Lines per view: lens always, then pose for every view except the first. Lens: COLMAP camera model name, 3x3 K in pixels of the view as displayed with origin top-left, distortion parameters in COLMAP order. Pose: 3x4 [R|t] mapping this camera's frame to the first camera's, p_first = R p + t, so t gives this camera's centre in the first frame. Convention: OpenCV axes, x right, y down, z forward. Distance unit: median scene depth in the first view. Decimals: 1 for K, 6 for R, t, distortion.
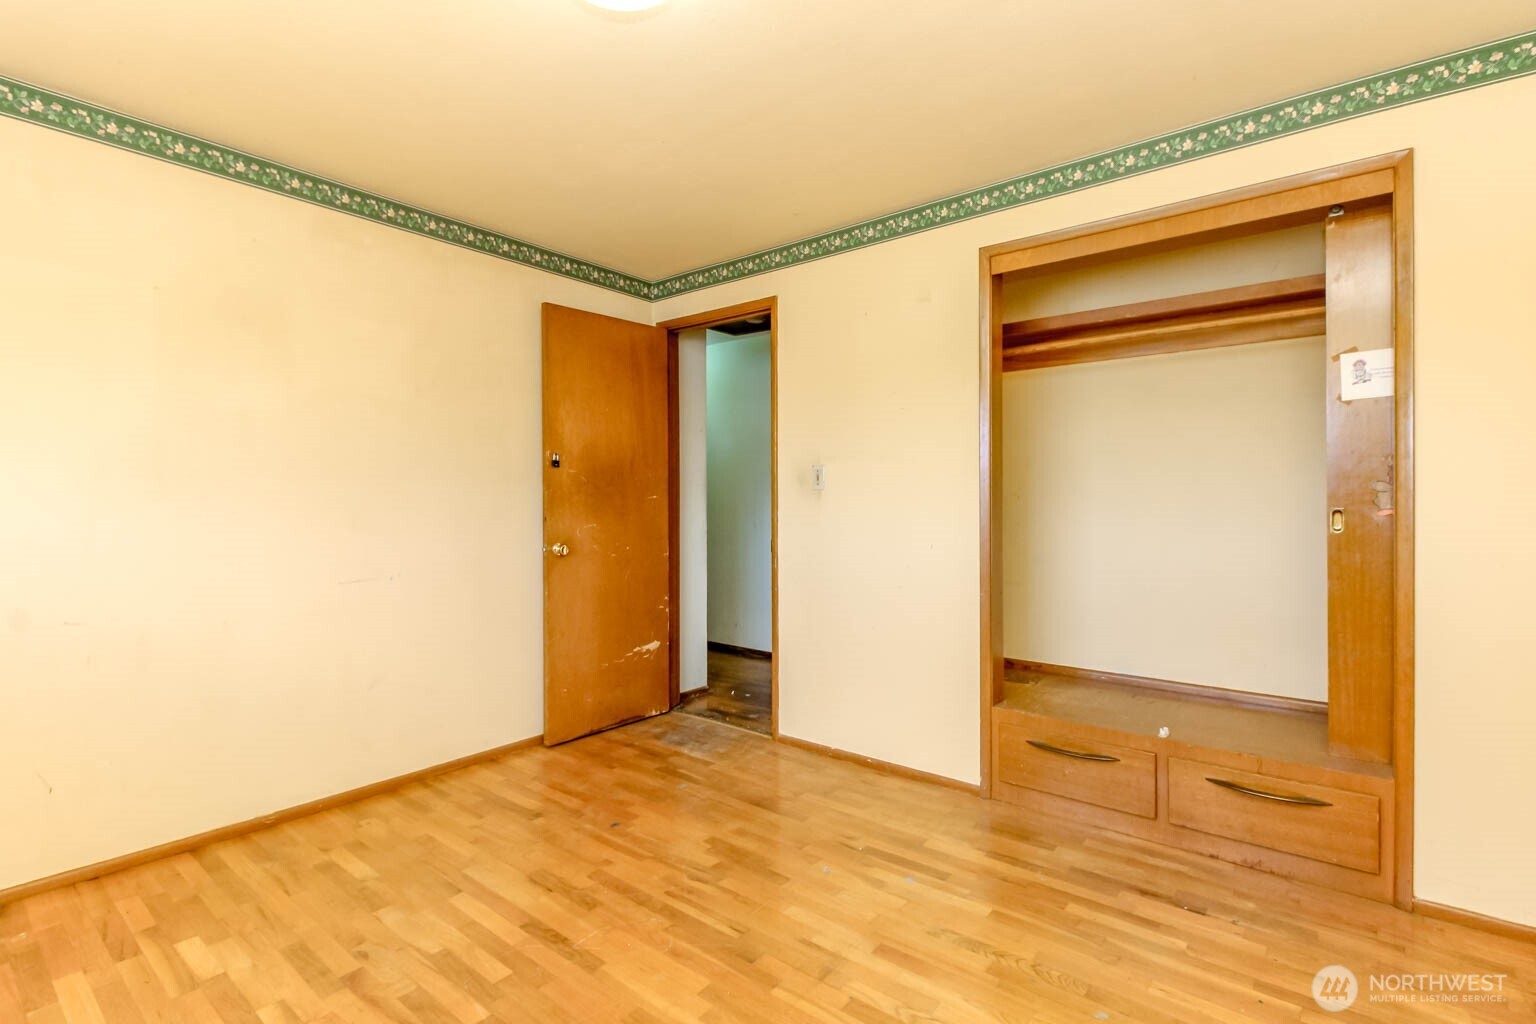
lens RADIAL K [[713.8, 0, 759.5], [0, 713.8, 498.3], [0, 0, 1]] dist [0.012879, -0.009742]
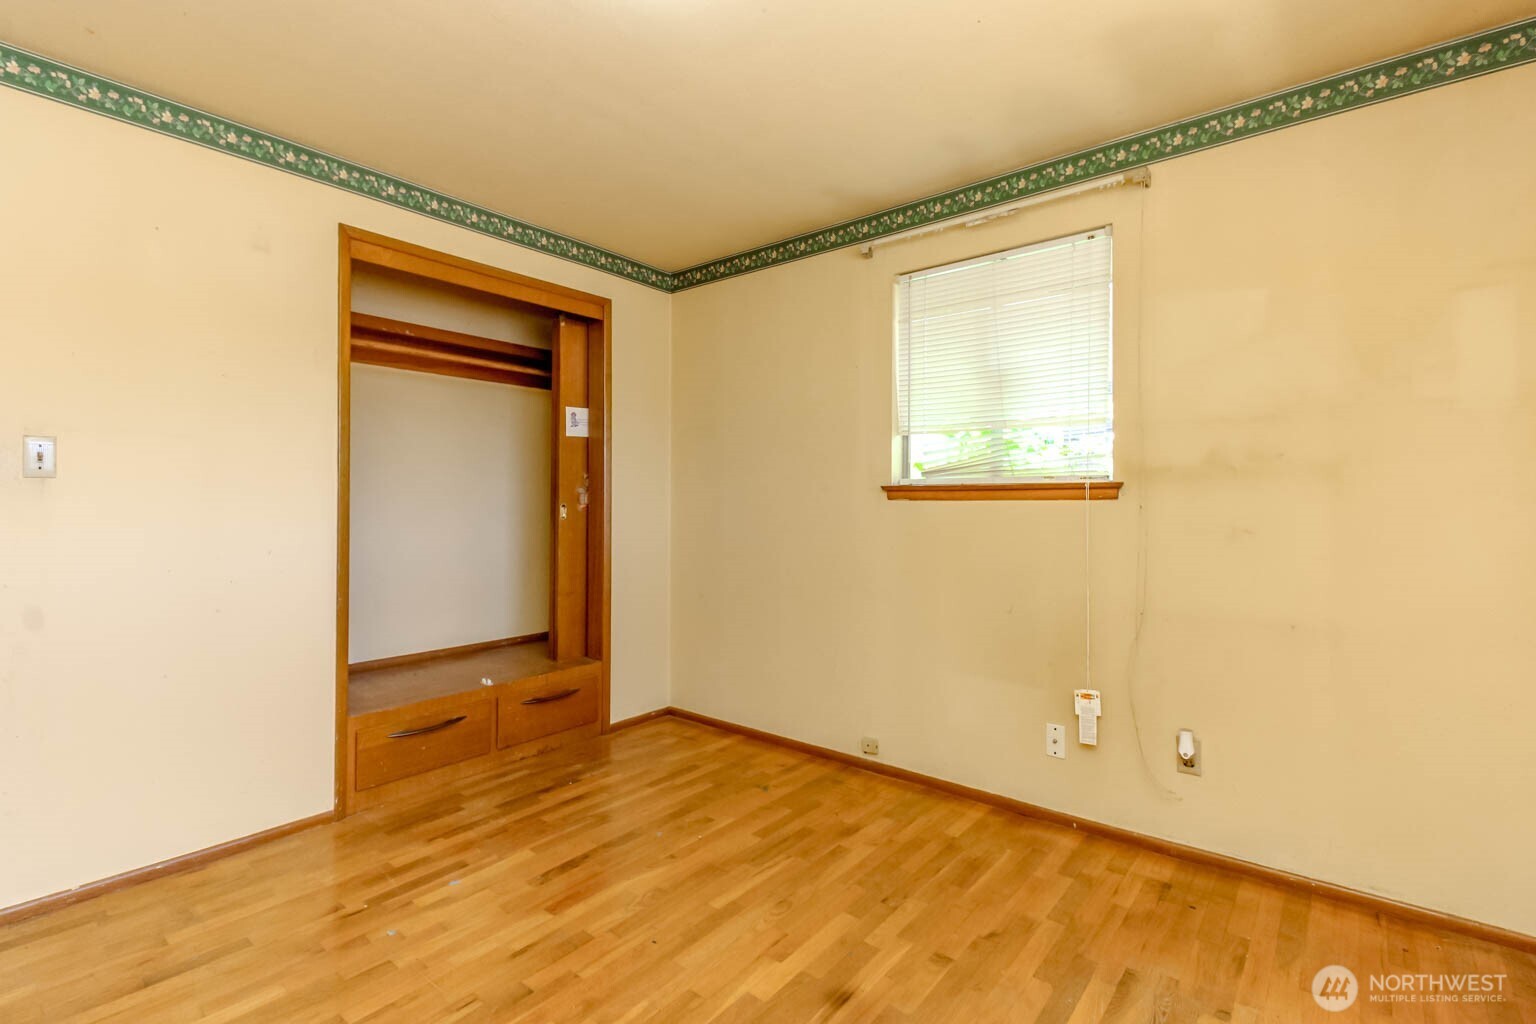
lens RADIAL K [[713.8, 0, 759.5], [0, 713.8, 498.3], [0, 0, 1]] dist [0.012879, -0.009742]
pose [[-0.004907, 0.007896, 0.999957, -0.764948], [-0.002821, 0.999965, -0.007910, 0.012820], [-0.999984, -0.002860, -0.004884, 0.577269]]
